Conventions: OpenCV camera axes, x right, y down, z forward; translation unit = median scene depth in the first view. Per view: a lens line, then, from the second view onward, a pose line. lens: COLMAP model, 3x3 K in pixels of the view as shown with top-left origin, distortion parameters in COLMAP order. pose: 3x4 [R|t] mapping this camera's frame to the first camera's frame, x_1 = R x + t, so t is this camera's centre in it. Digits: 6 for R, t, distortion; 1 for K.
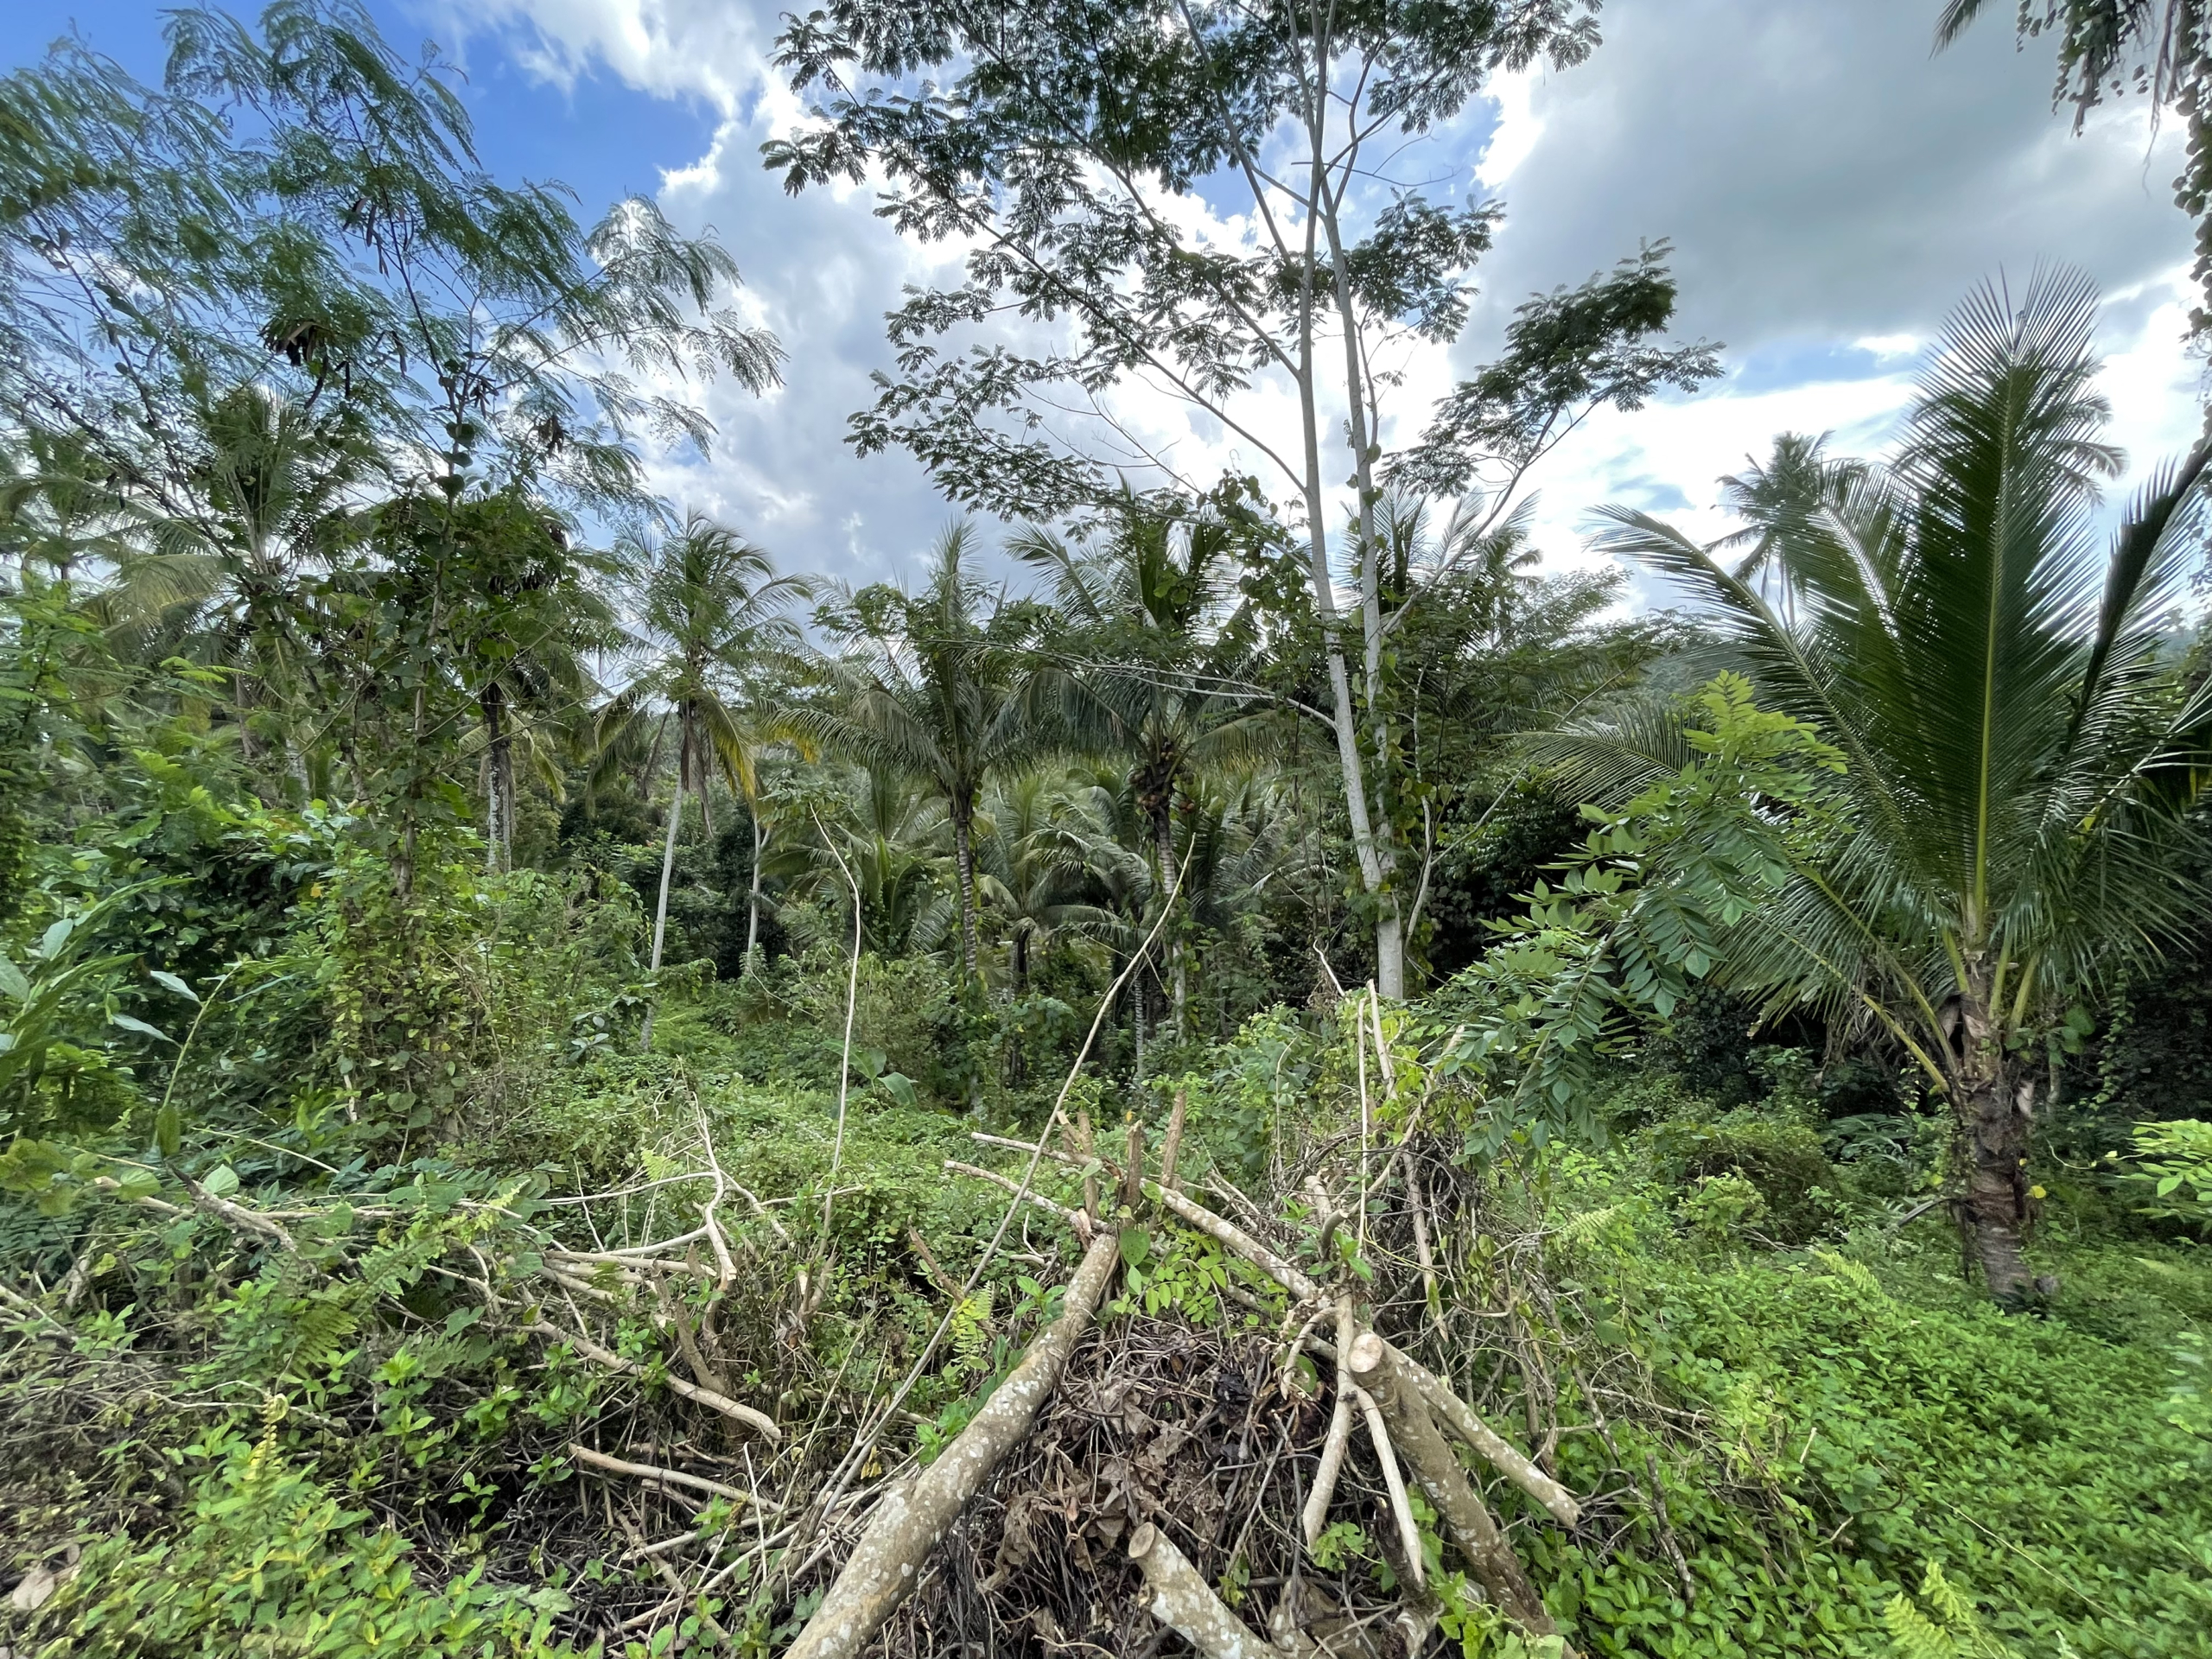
lens RADIAL K [[901.8, 0, 1106.0], [0, 901.8, 829.5], [0, 0, 1]] dist [-0.000607, 0.000067]
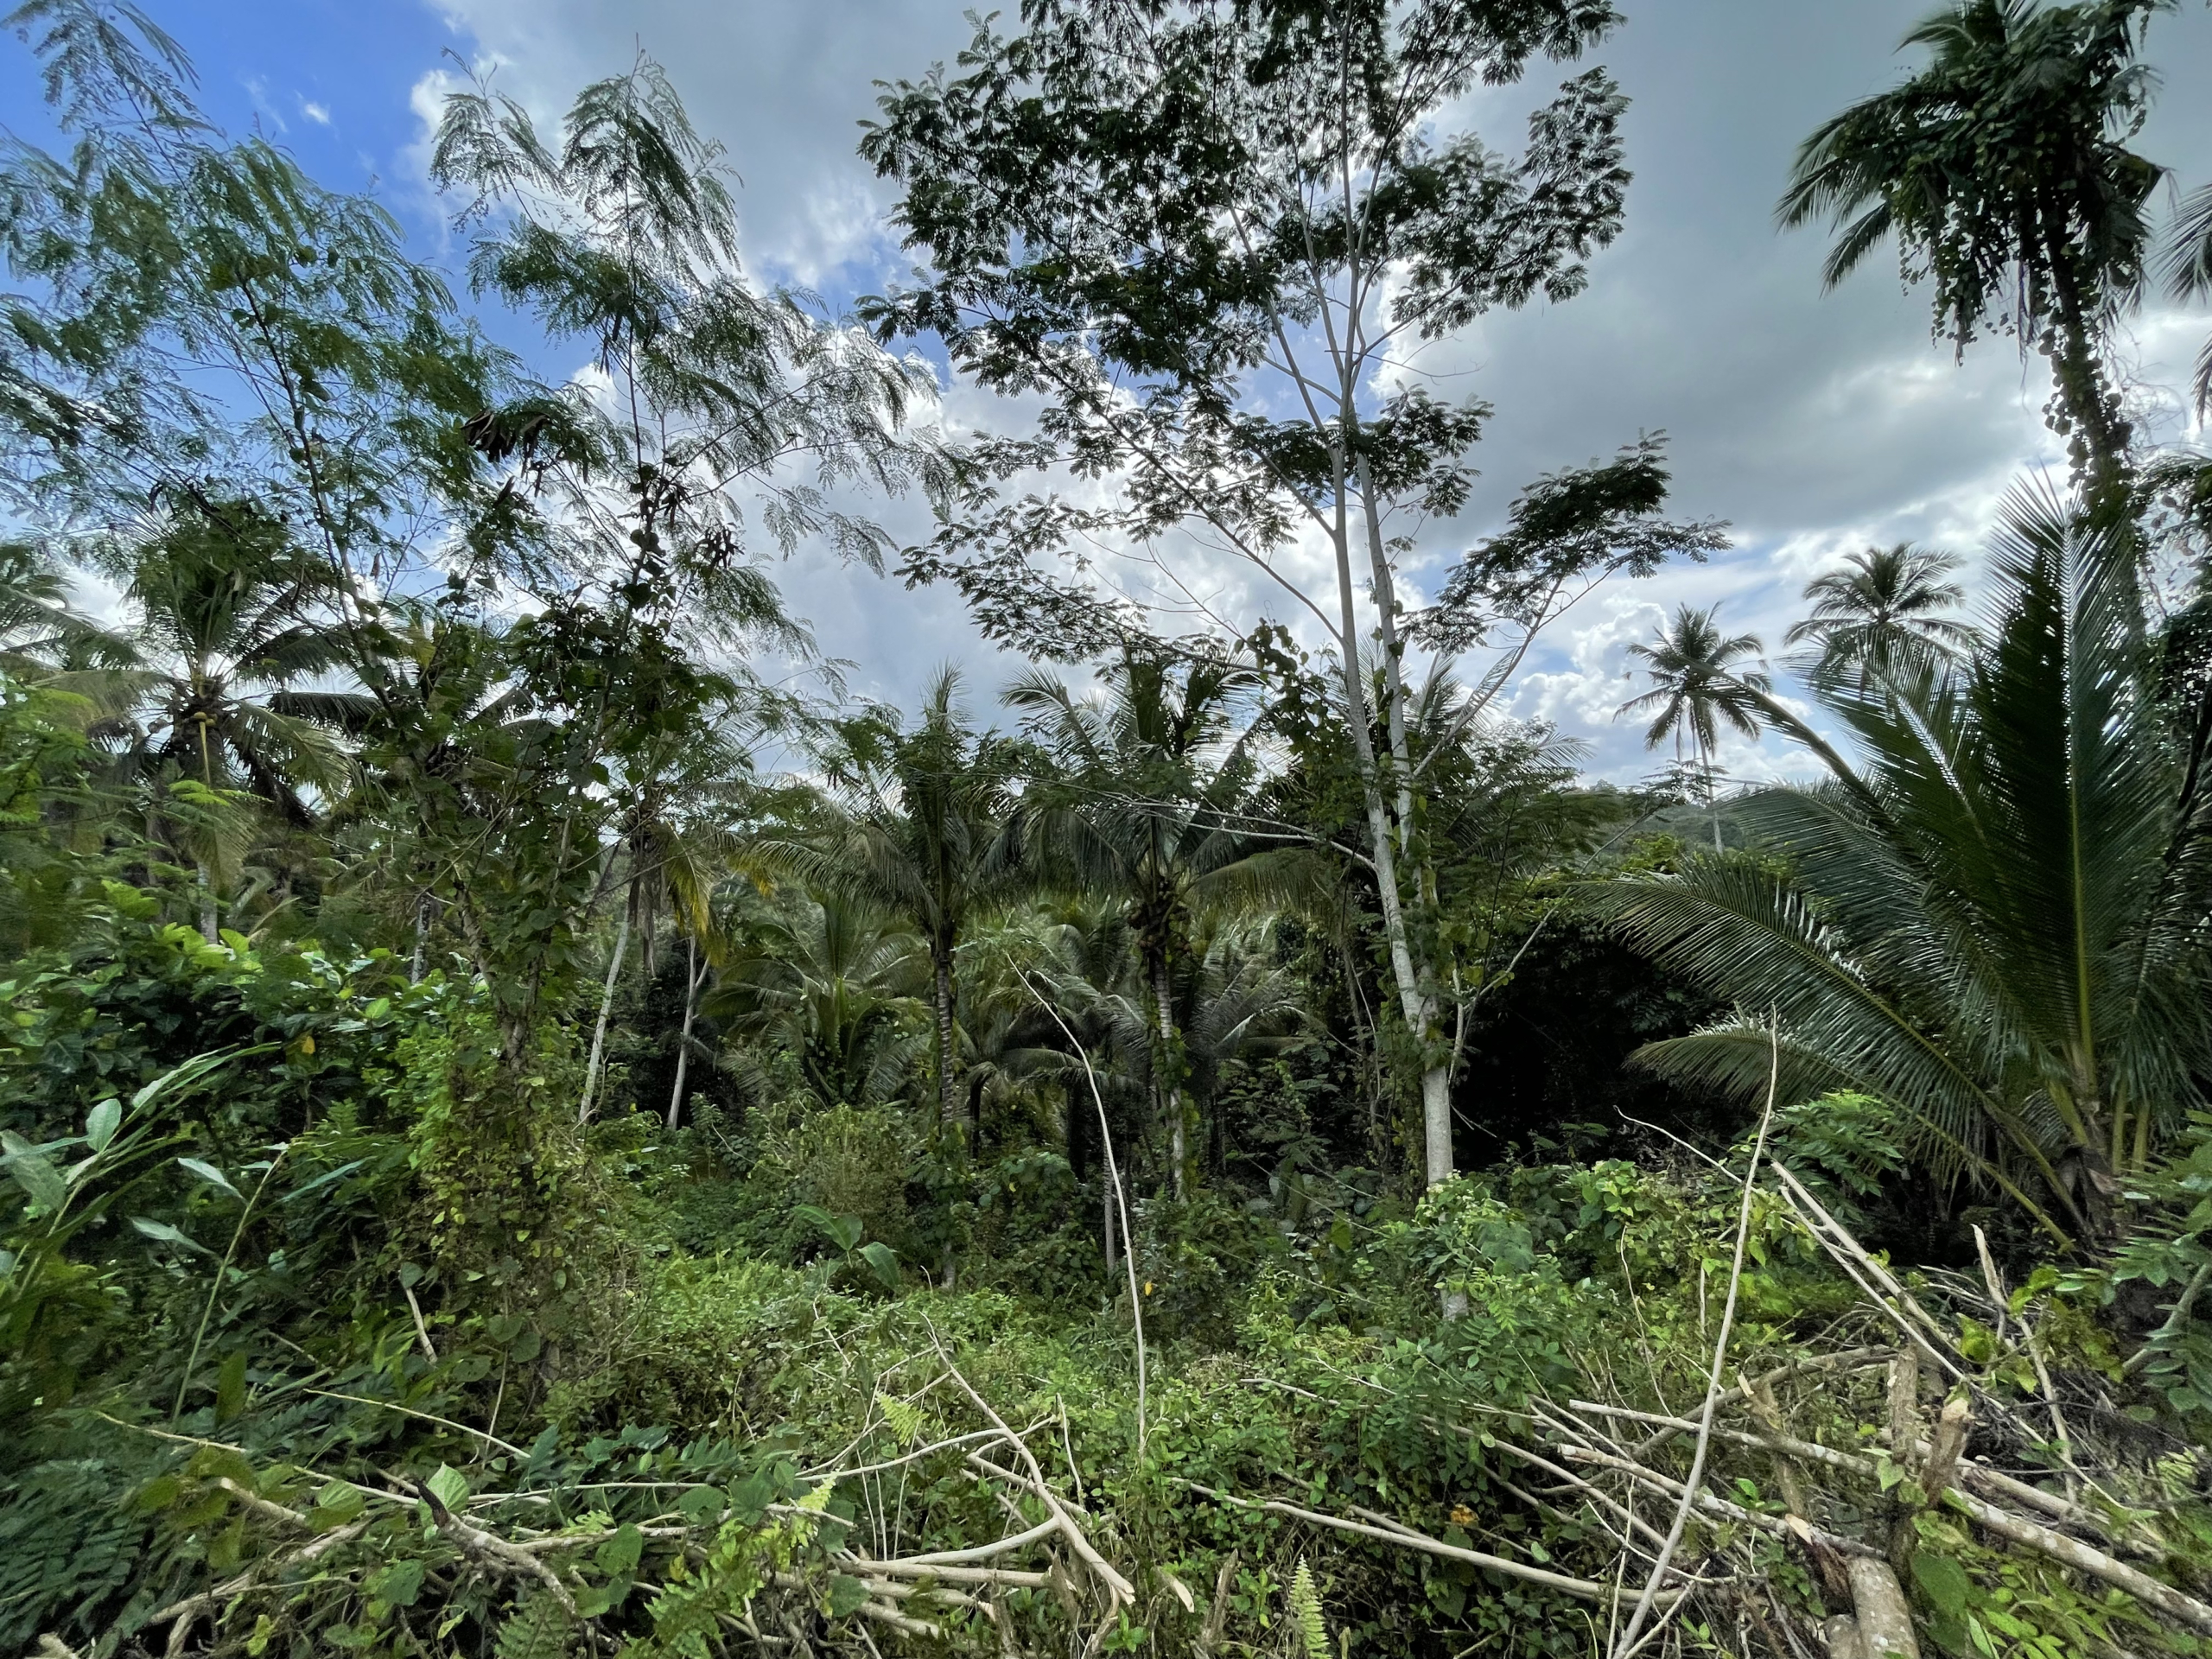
lens RADIAL K [[897.6, 0, 1106.0], [0, 897.6, 829.5], [0, 0, 1]] dist [0.010223, -0.007053]
pose [[0.996800, 0.015130, 0.078487, -0.117196], [-0.003006, 0.988322, -0.152349, -0.004324], [-0.079875, 0.151625, 0.985205, 0.039896]]
